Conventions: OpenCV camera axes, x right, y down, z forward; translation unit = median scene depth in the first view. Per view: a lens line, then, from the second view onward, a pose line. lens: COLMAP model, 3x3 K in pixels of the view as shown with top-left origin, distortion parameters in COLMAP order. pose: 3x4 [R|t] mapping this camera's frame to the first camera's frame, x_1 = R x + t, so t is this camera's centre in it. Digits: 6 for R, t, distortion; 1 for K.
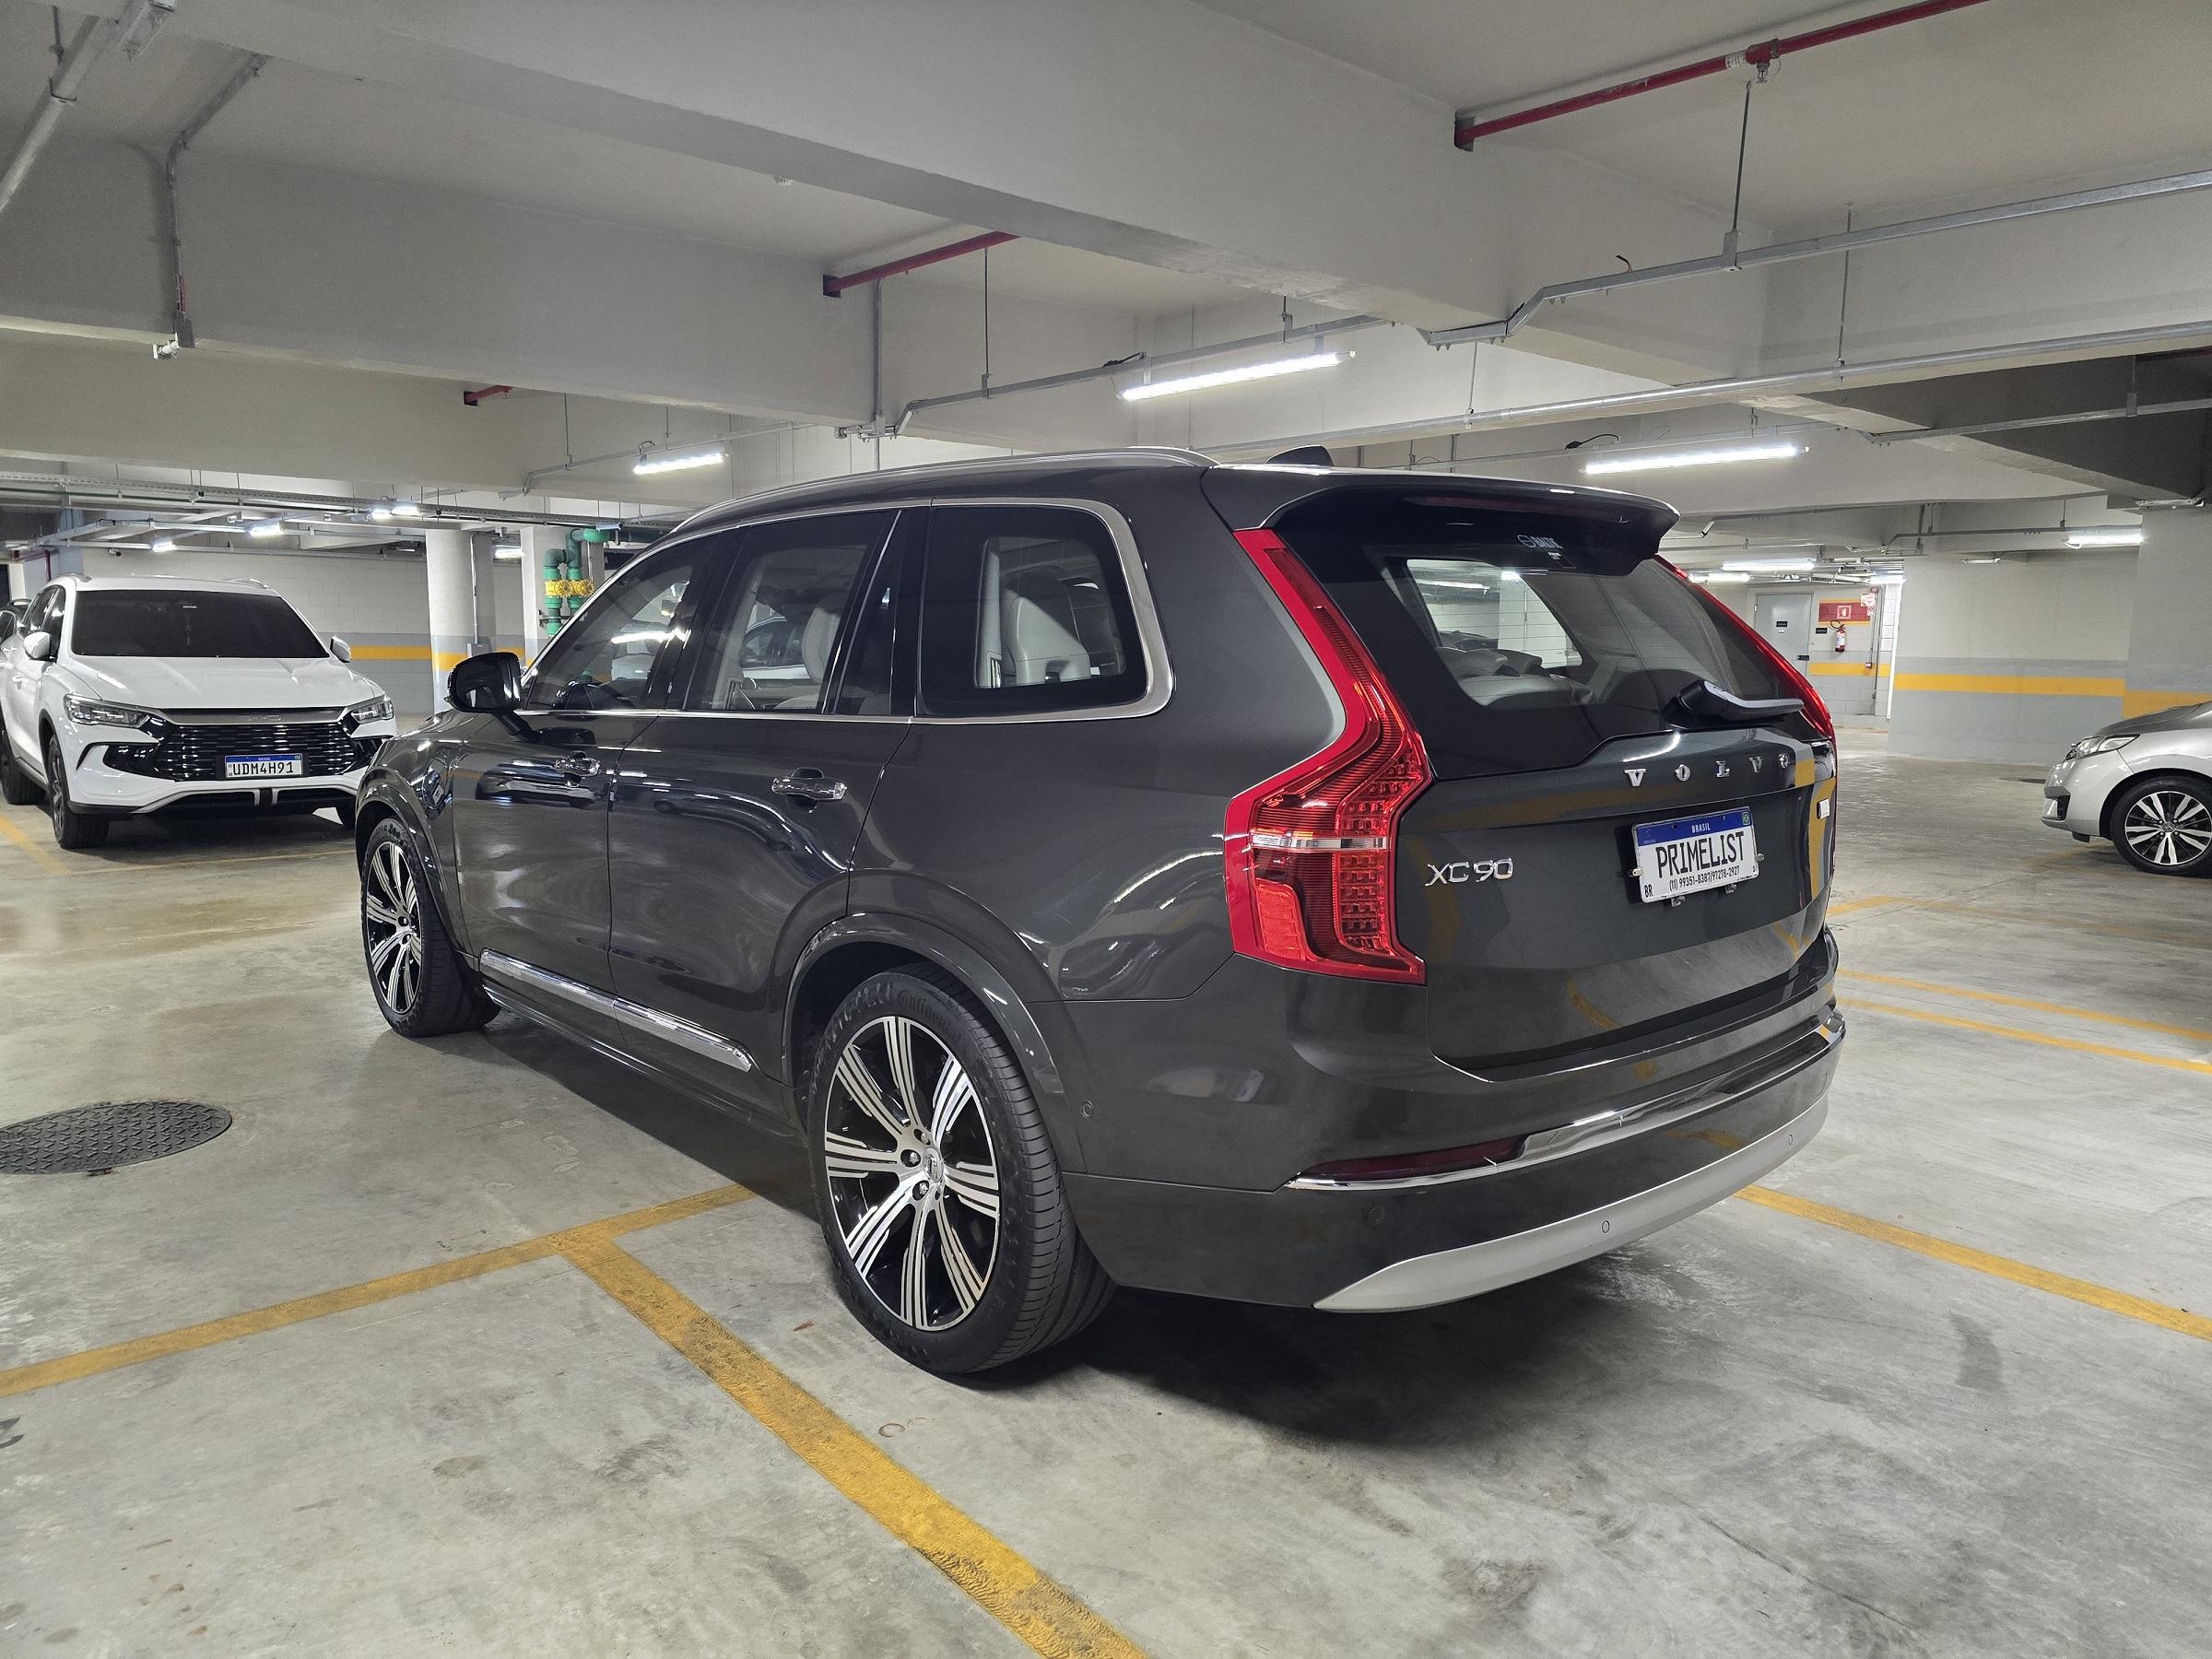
lens RADIAL K [[1490.8, 0, 1111.3], [0, 1490.8, 816.4], [0, 0, 1]] dist [0.056547, -0.055405]
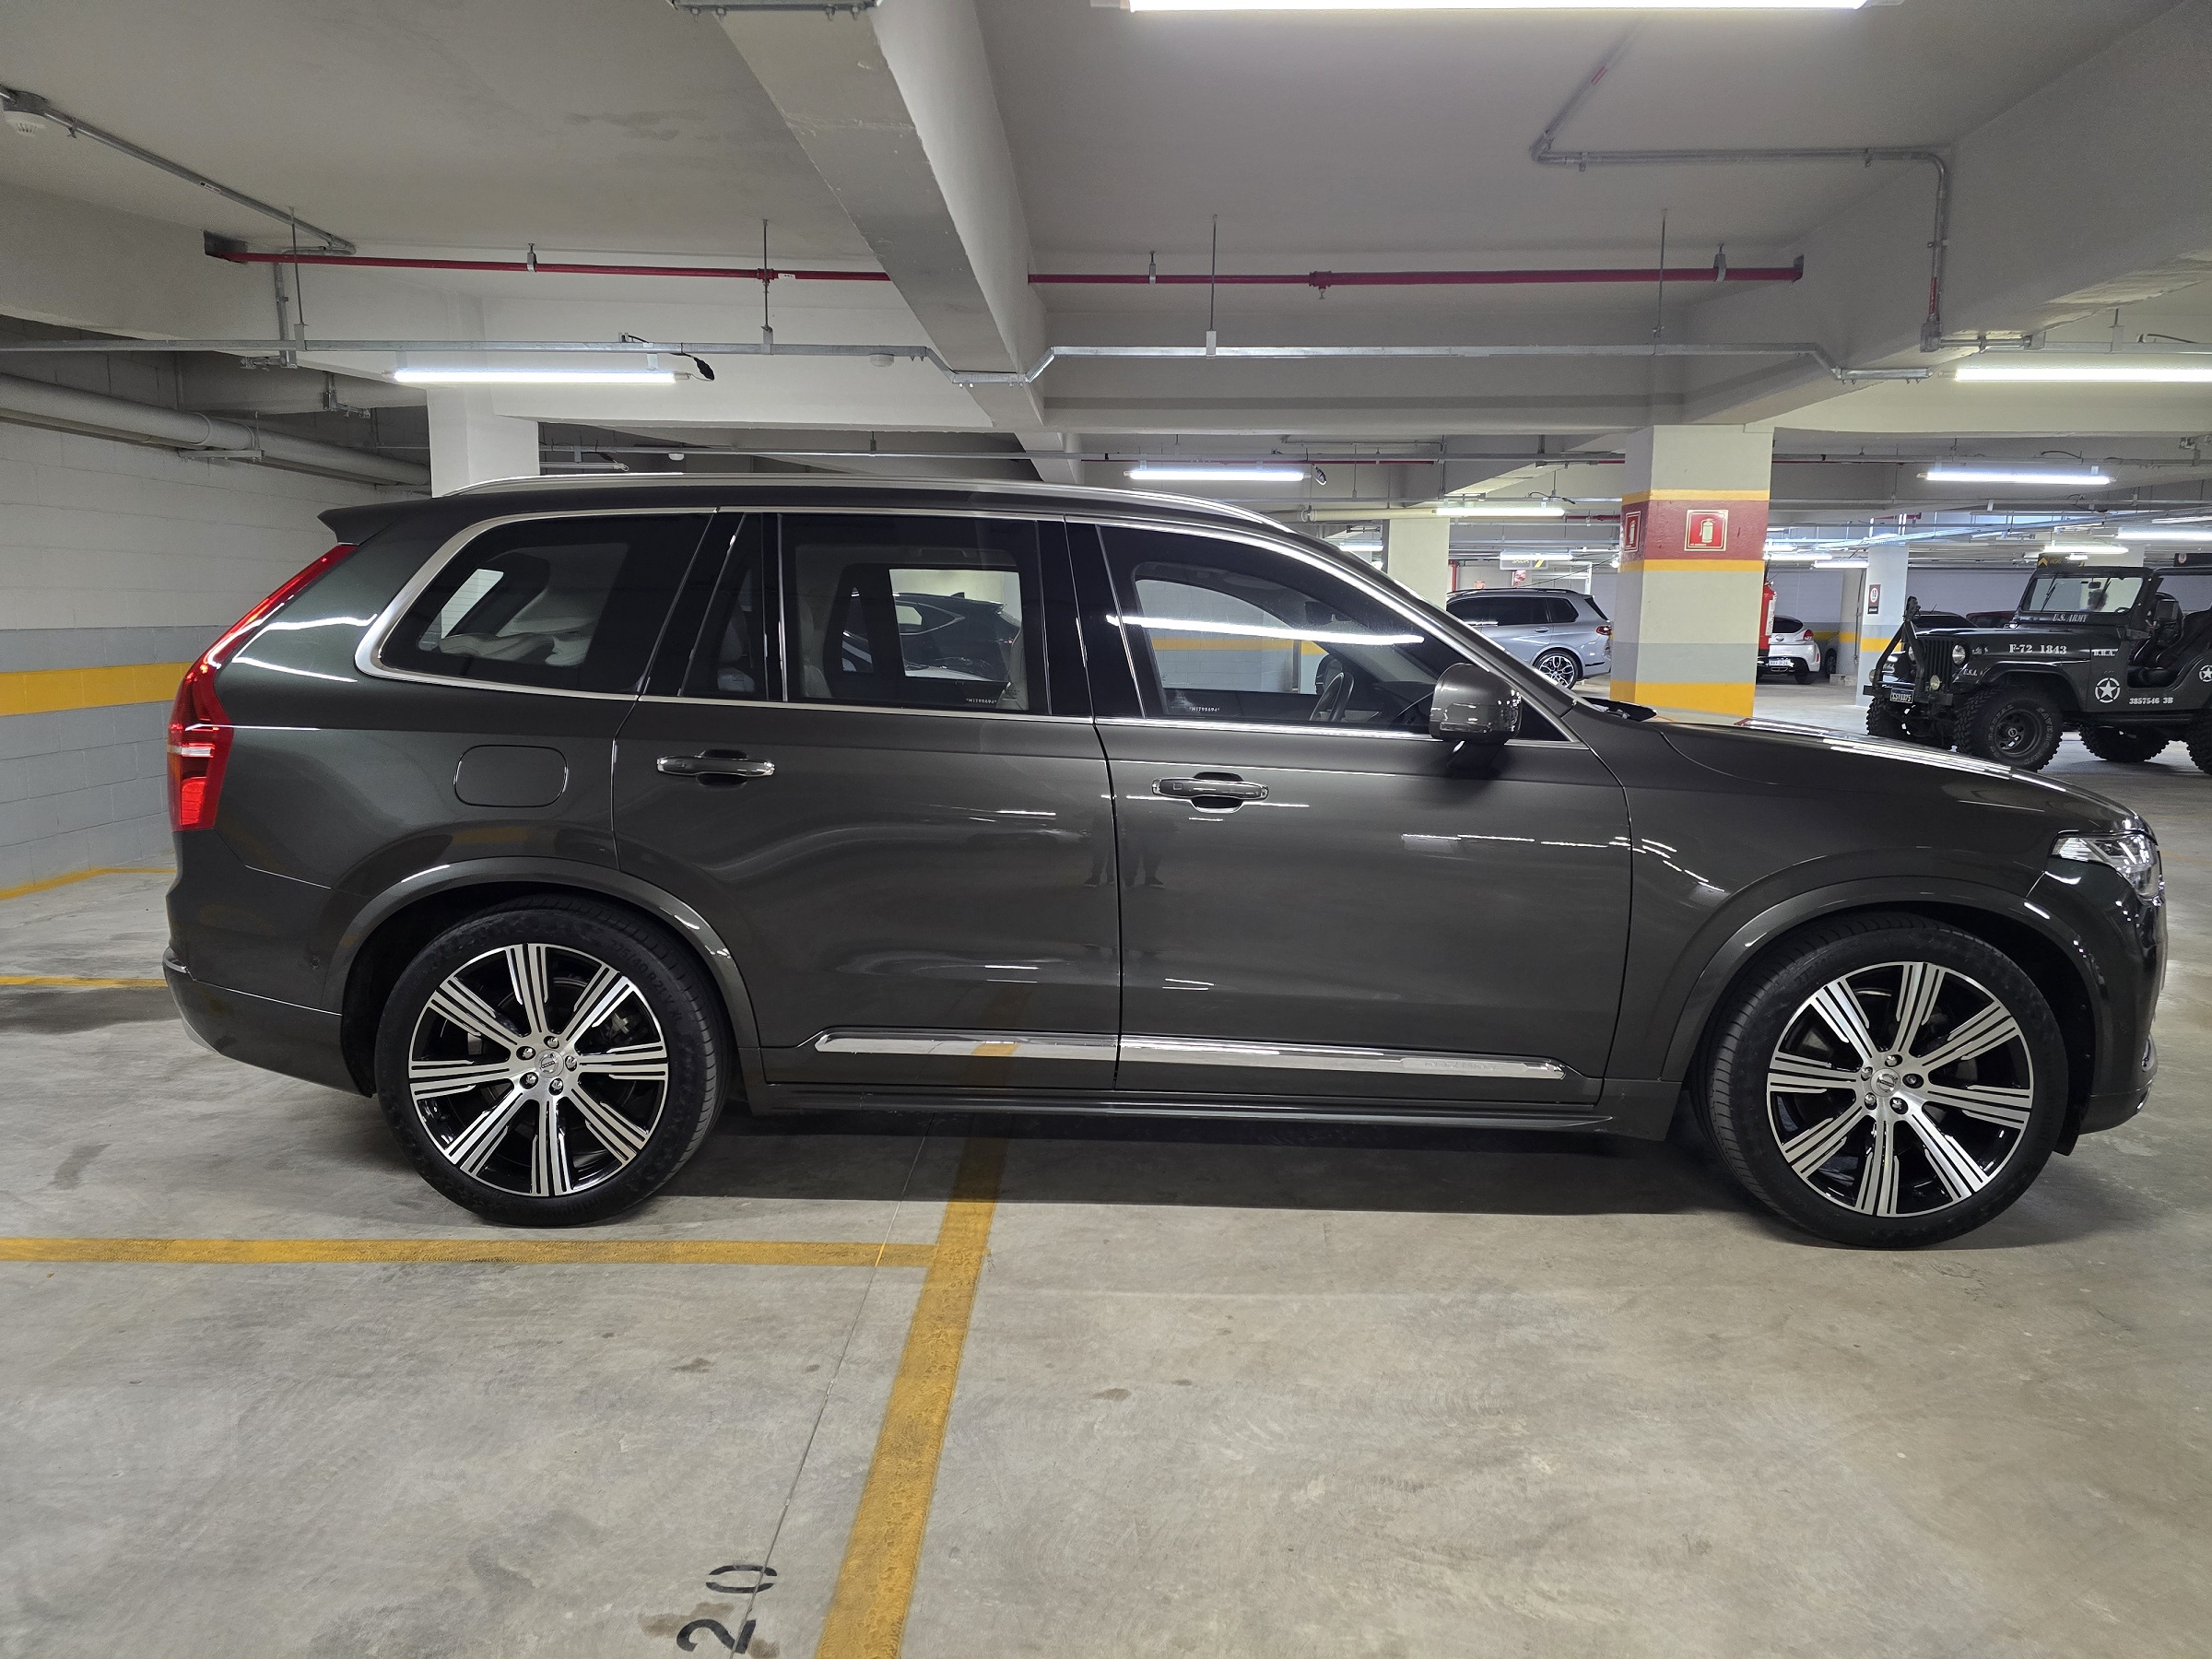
lens RADIAL K [[1490.8, 0, 1111.3], [0, 1490.8, 816.4], [0, 0, 1]] dist [0.056547, -0.055405]
pose [[-0.674698, 0.080561, -0.733684, 1.043849], [-0.104683, 0.973533, 0.203164, -0.344295], [0.730633, 0.213879, -0.648407, 2.814348]]
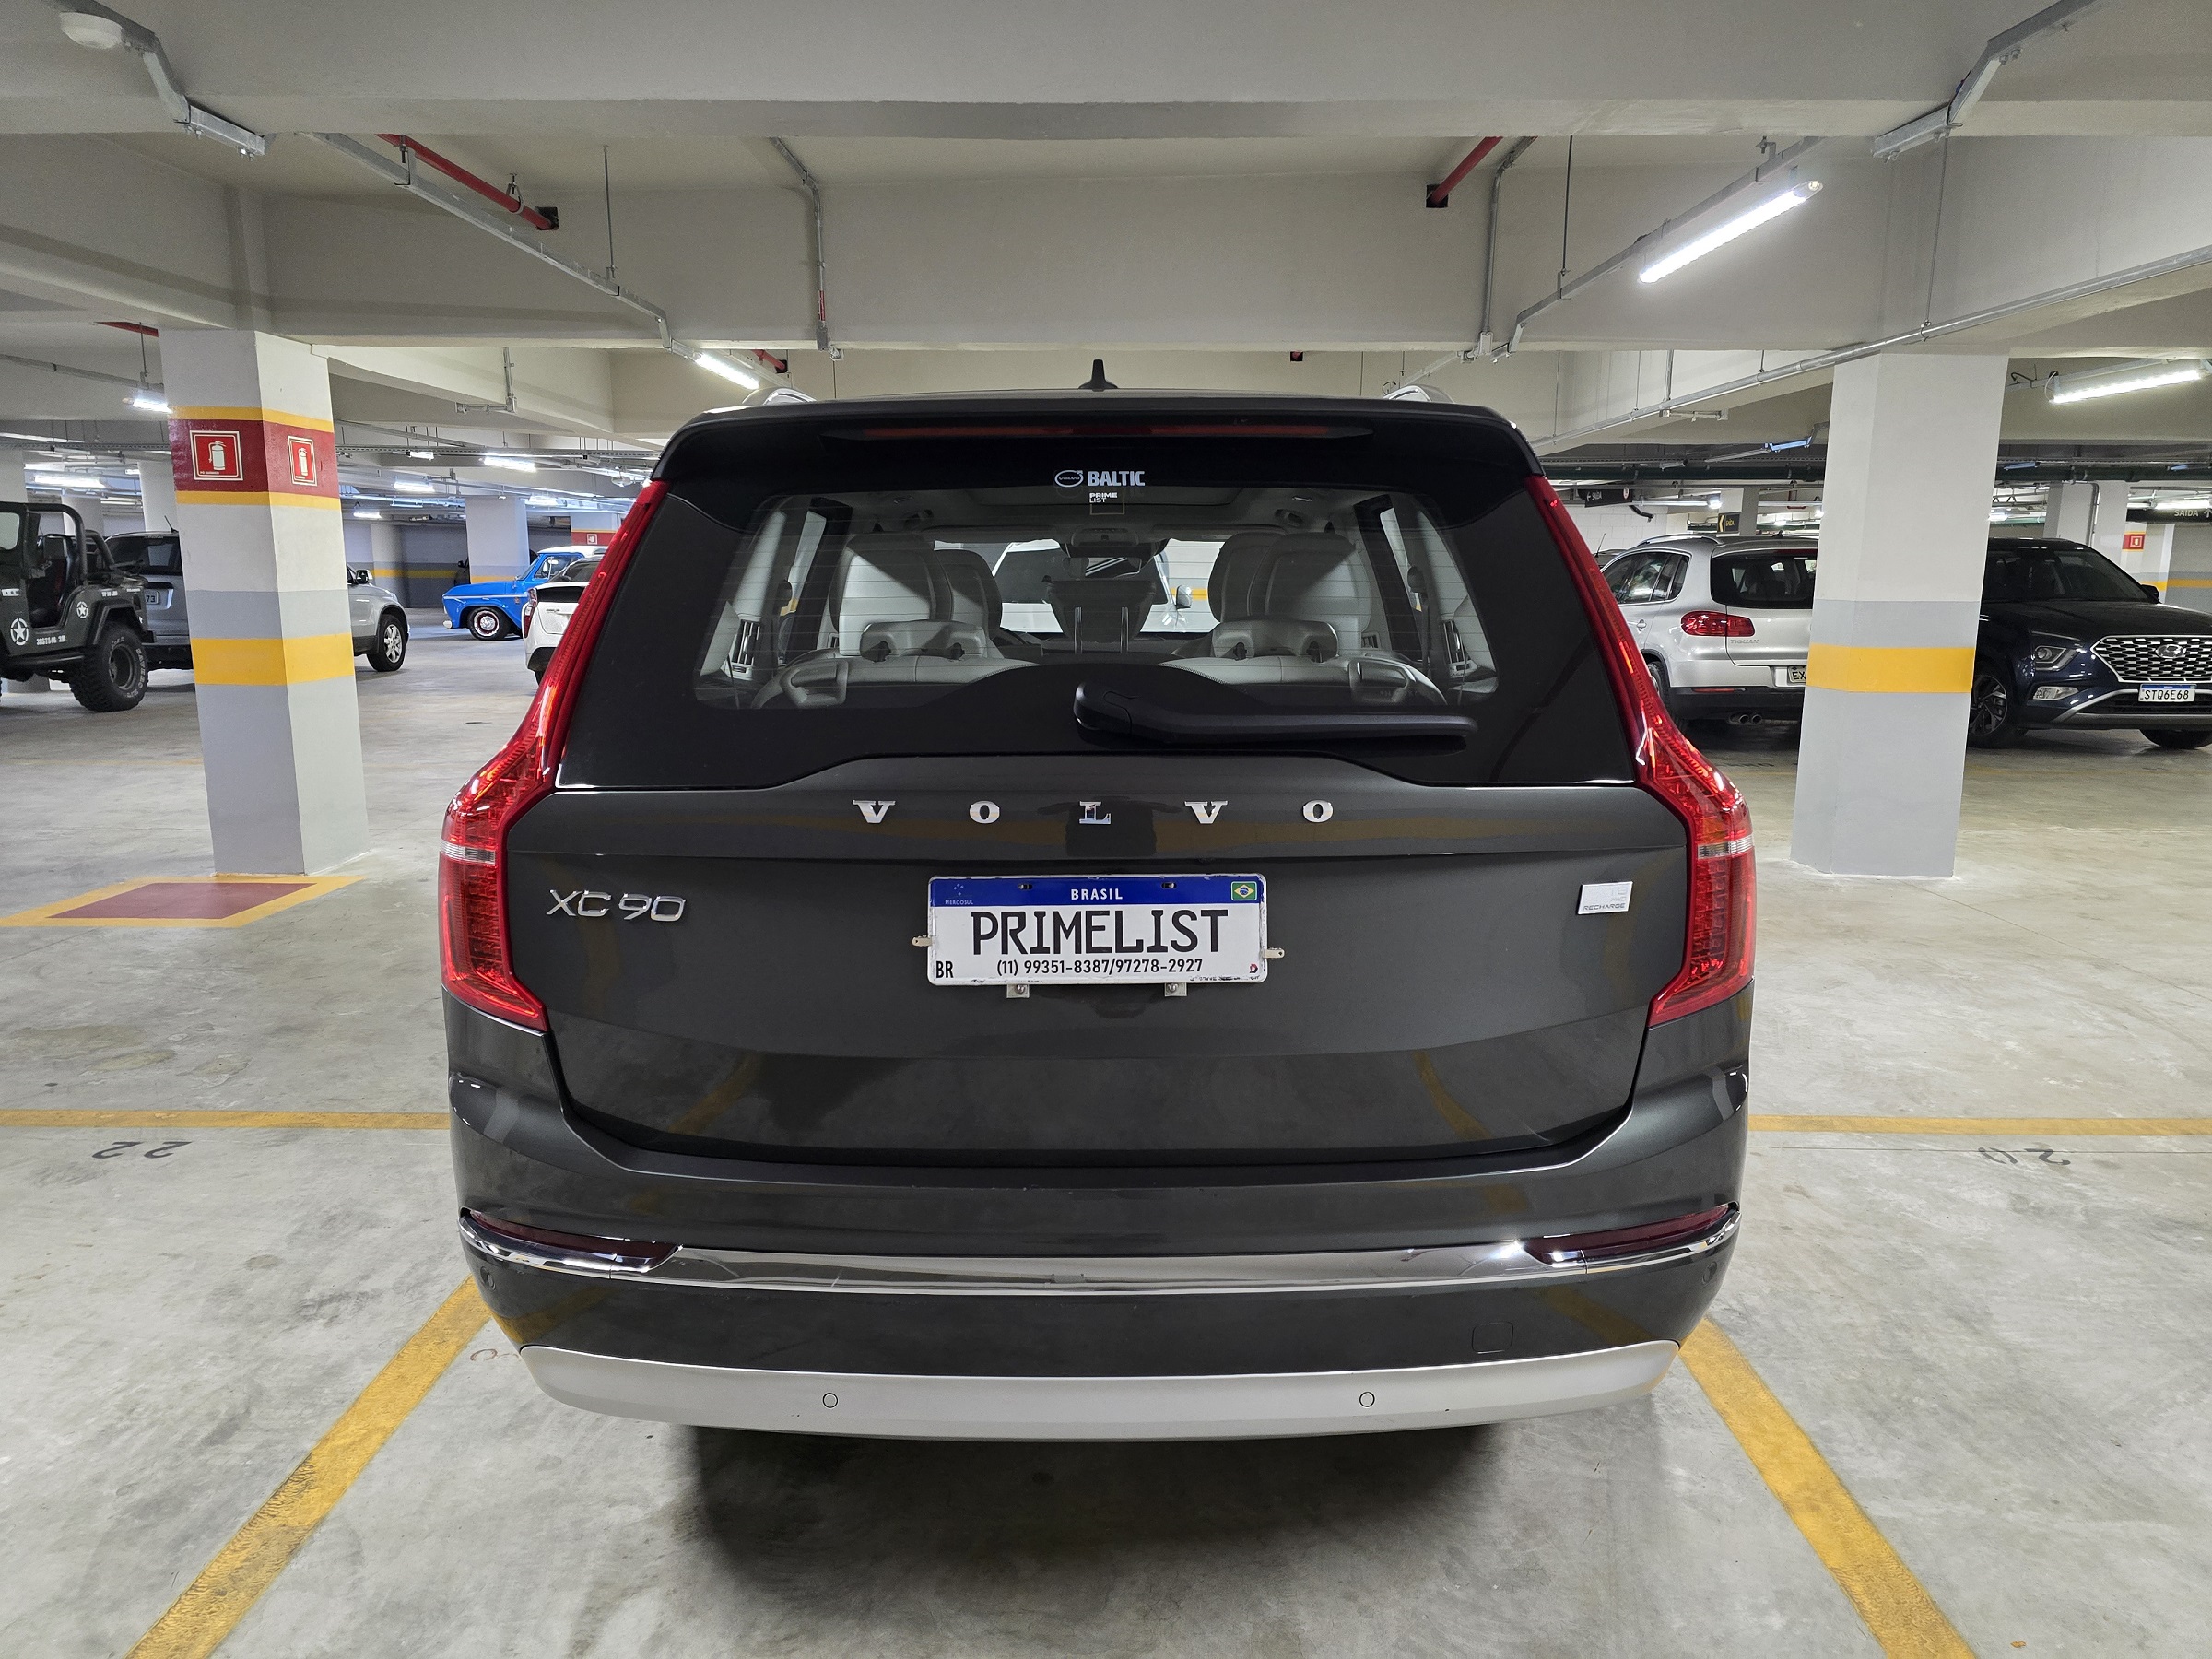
lens RADIAL K [[1490.8, 0, 1111.3], [0, 1490.8, 816.4], [0, 0, 1]] dist [0.056547, -0.055405]
pose [[0.746629, 0.101018, -0.657527, 0.868032], [-0.072279, 0.994870, 0.070772, -0.078581], [0.661303, -0.005315, 0.750100, 0.511439]]
